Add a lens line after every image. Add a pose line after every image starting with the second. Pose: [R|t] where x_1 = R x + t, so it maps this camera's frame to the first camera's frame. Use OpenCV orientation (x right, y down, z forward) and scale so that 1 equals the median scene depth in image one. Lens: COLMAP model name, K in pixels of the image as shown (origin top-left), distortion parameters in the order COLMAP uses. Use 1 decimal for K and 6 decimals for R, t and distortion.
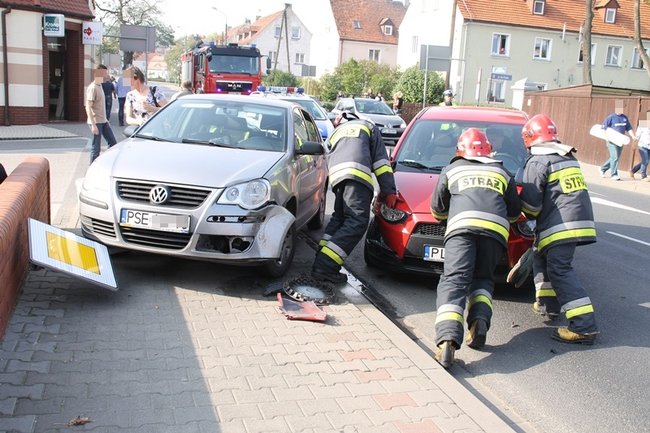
lens RADIAL K [[639.2, 0, 325.0], [0, 639.2, 216.5], [0, 0, 1]] dist [-0.134391, 0.177149]
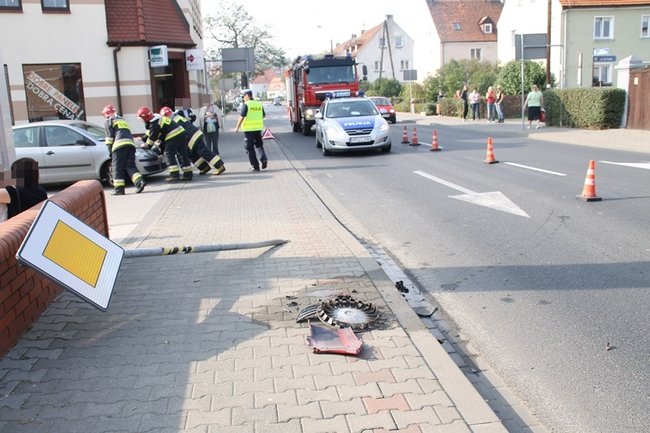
lens RADIAL K [[597.0, 0, 325.0], [0, 597.0, 216.5], [0, 0, 1]] dist [-0.140786, 0.145063]
pose [[0.977940, -0.068279, -0.197410, 0.107242], [0.067988, 0.997652, -0.008259, -0.007096], [0.197510, -0.005344, 0.980286, 0.226050]]
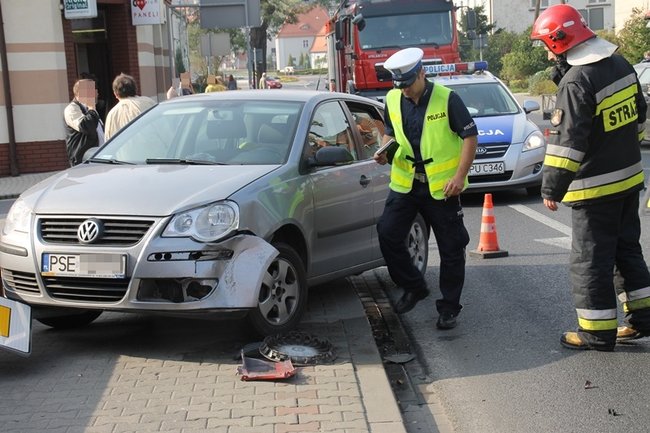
lens RADIAL K [[1295.6, 0, 325.0], [0, 1295.6, 216.5], [0, 0, 1]] dist [0.308649, 0.112060]
pose [[0.957256, -0.083383, -0.276963, 0.427717], [0.058885, 0.993673, -0.095638, 0.110143], [0.283186, 0.075241, 0.956109, -0.406465]]
